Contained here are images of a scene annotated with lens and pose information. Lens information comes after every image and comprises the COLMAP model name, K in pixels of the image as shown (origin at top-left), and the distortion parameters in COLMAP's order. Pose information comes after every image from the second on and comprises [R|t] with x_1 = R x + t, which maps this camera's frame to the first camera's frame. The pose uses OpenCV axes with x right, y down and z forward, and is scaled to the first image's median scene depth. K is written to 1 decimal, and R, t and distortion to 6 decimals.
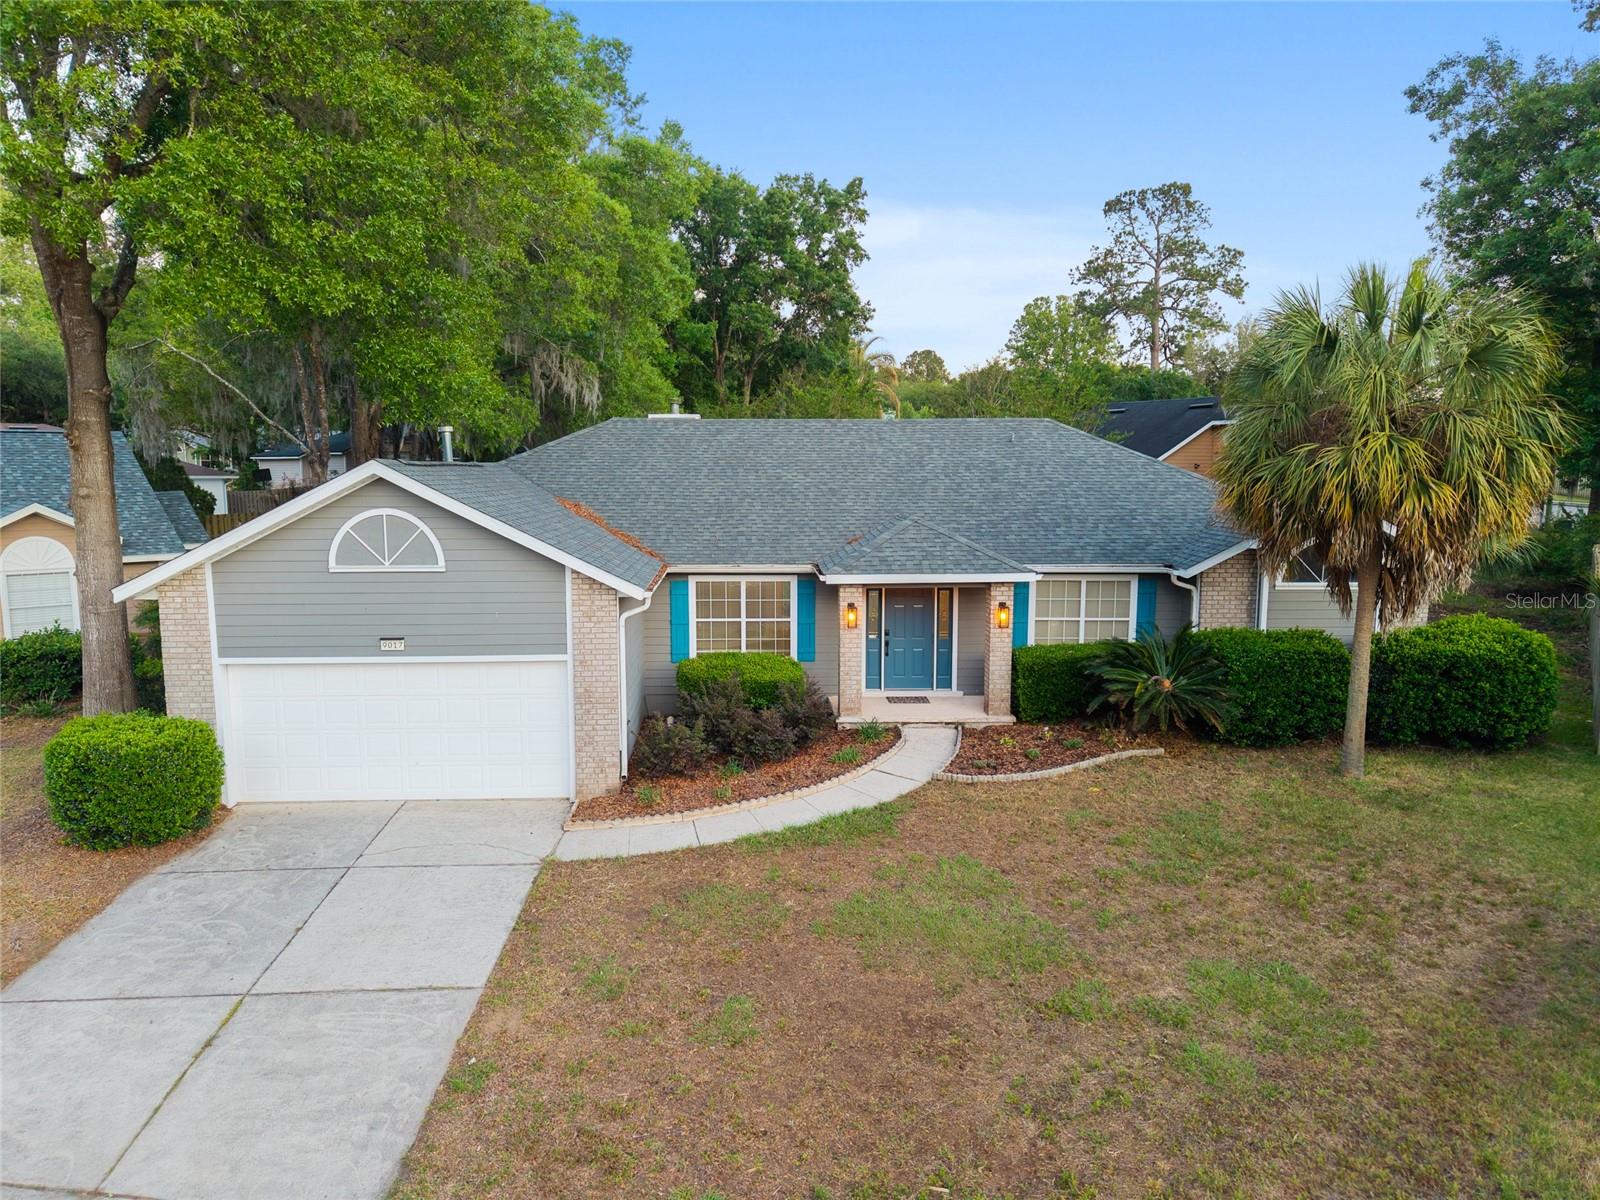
lens RADIAL K [[1078.1, 0, 794.9], [0, 1078.1, 602.9], [0, 0, 1]] dist [0.004420, -0.002438]
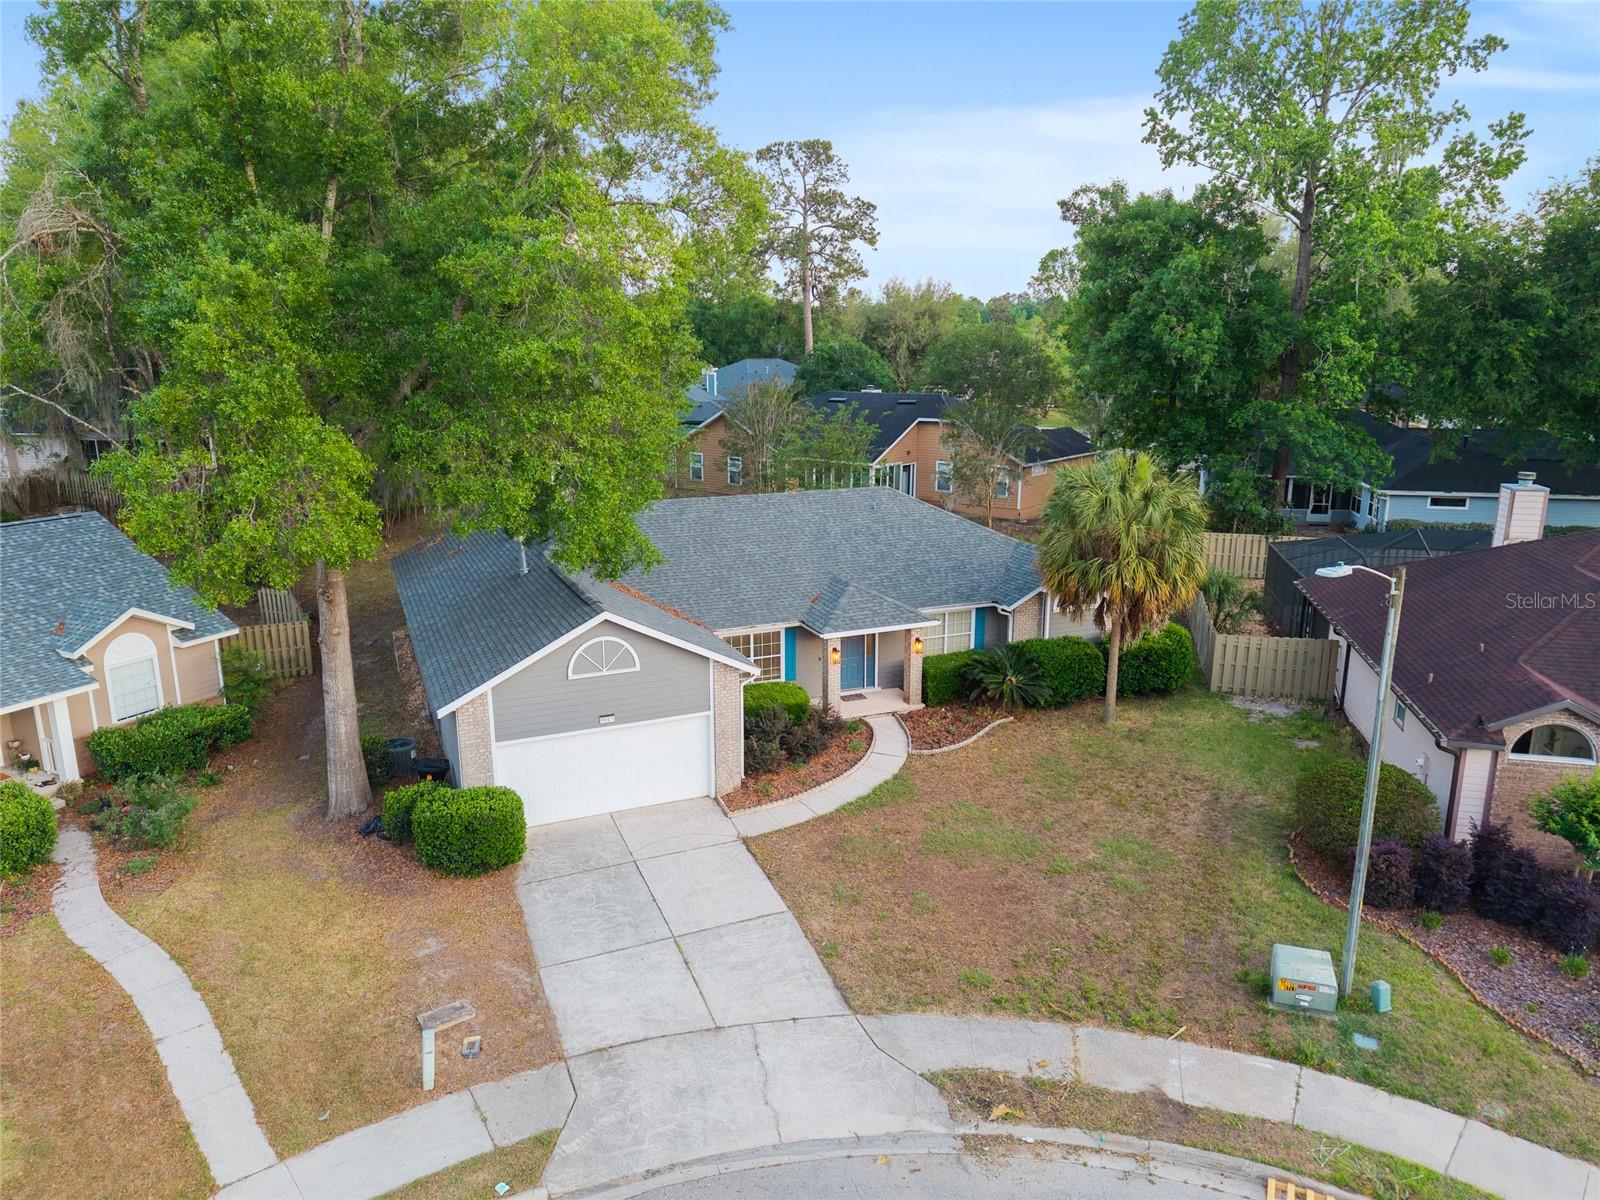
lens RADIAL K [[1065.5, 0, 800.0], [0, 1065.5, 600.0], [0, 0, 1]] dist [0.073712, -0.164072]
pose [[0.935250, -0.084387, 0.343782, -0.572520], [0.047494, 0.992302, 0.114369, -0.272584], [-0.350787, -0.090636, 0.932059, -0.493921]]
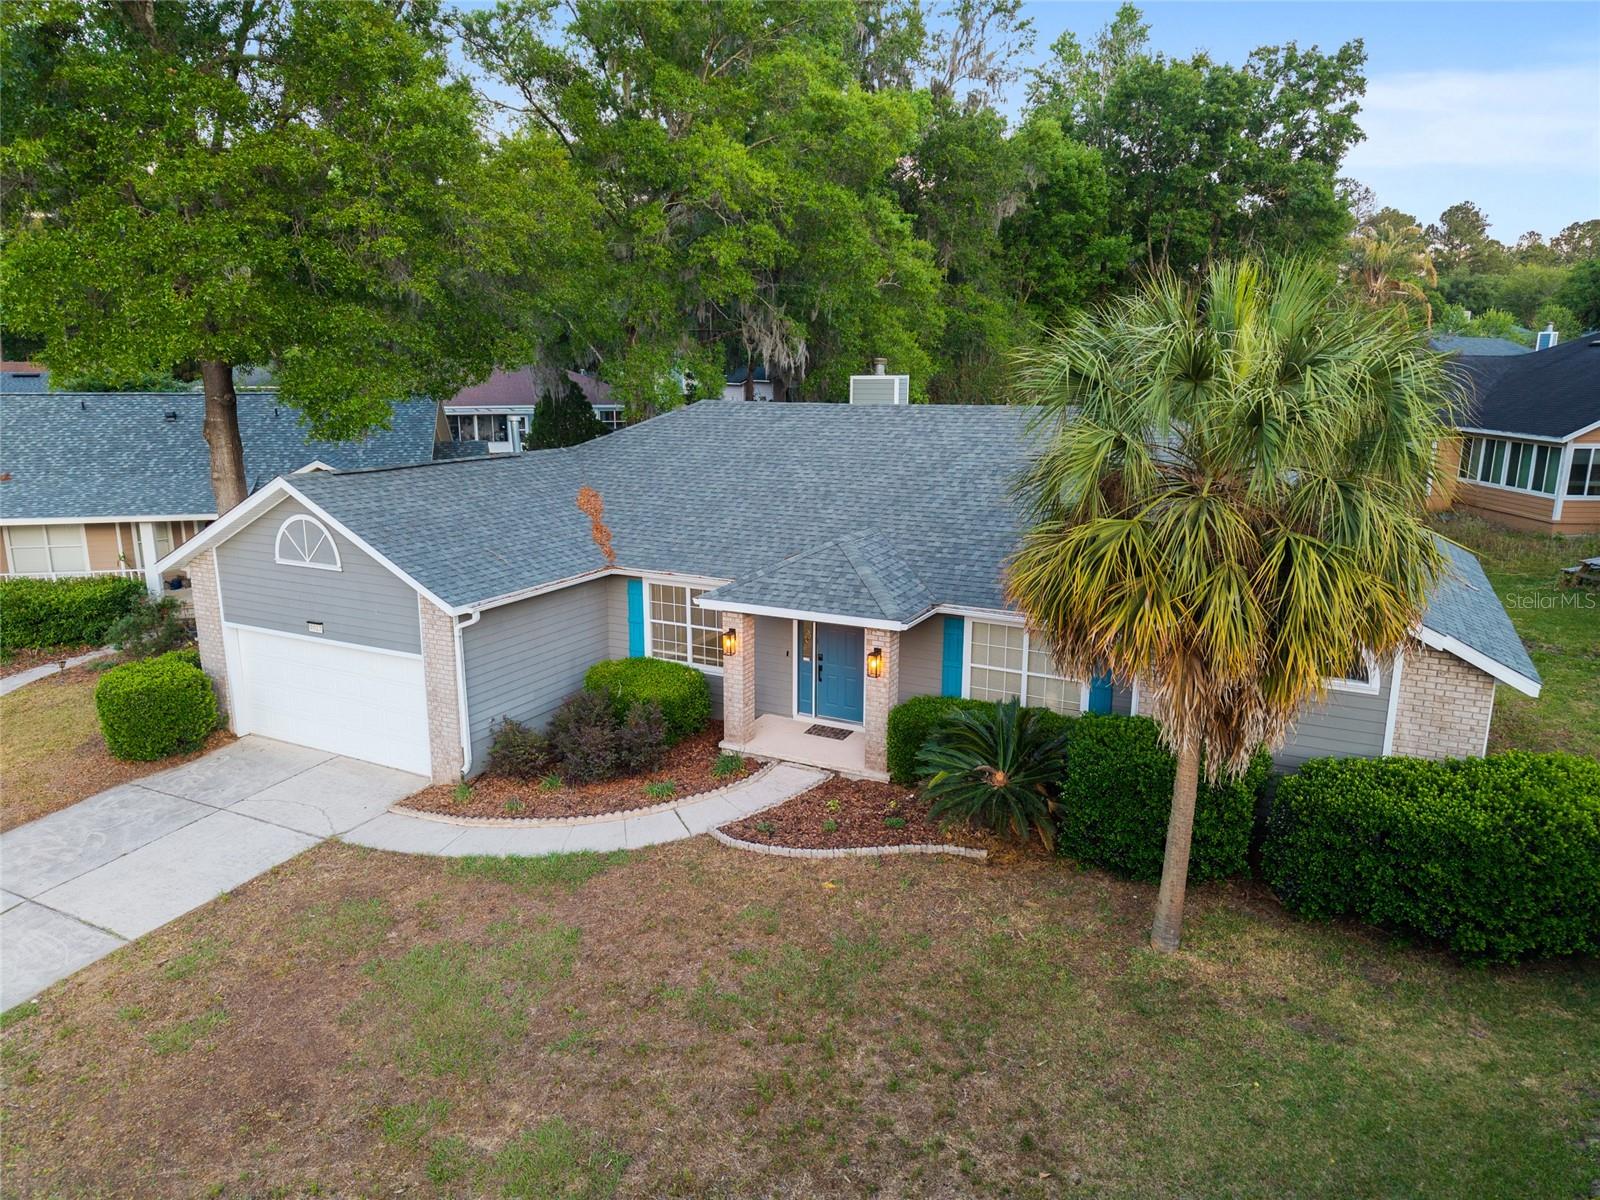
lens RADIAL K [[1078.1, 0, 794.9], [0, 1078.1, 602.9], [0, 0, 1]] dist [0.004420, -0.002438]
pose [[0.863650, 0.113028, -0.491256, 0.606210], [-0.065620, 0.991454, 0.112749, -0.143256], [0.499802, -0.065139, 0.863687, 0.212073]]
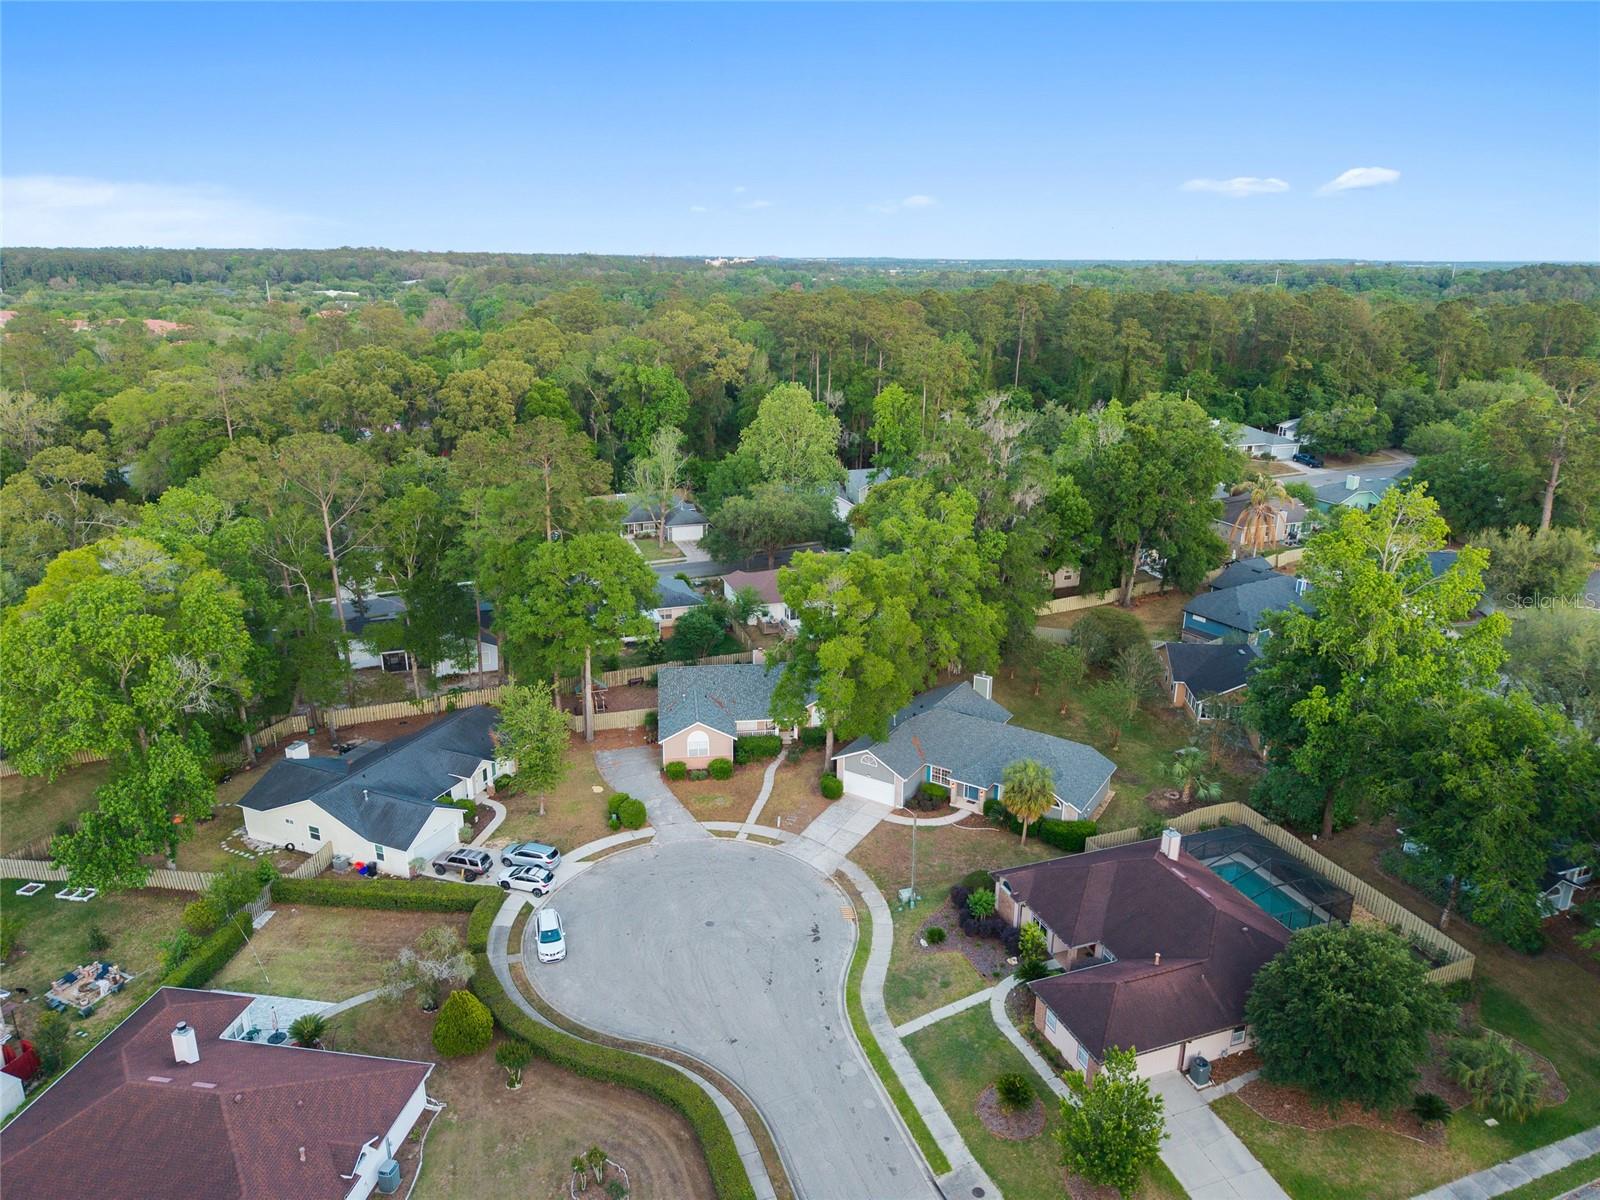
lens RADIAL K [[1078.1, 0, 794.9], [0, 1078.1, 602.9], [0, 0, 1]] dist [0.004420, -0.002438]
pose [[0.819265, 0.189130, -0.541328, 2.139038], [-0.086595, 0.974021, 0.209248, -1.926883], [0.566839, -0.124553, 0.814358, -3.639487]]
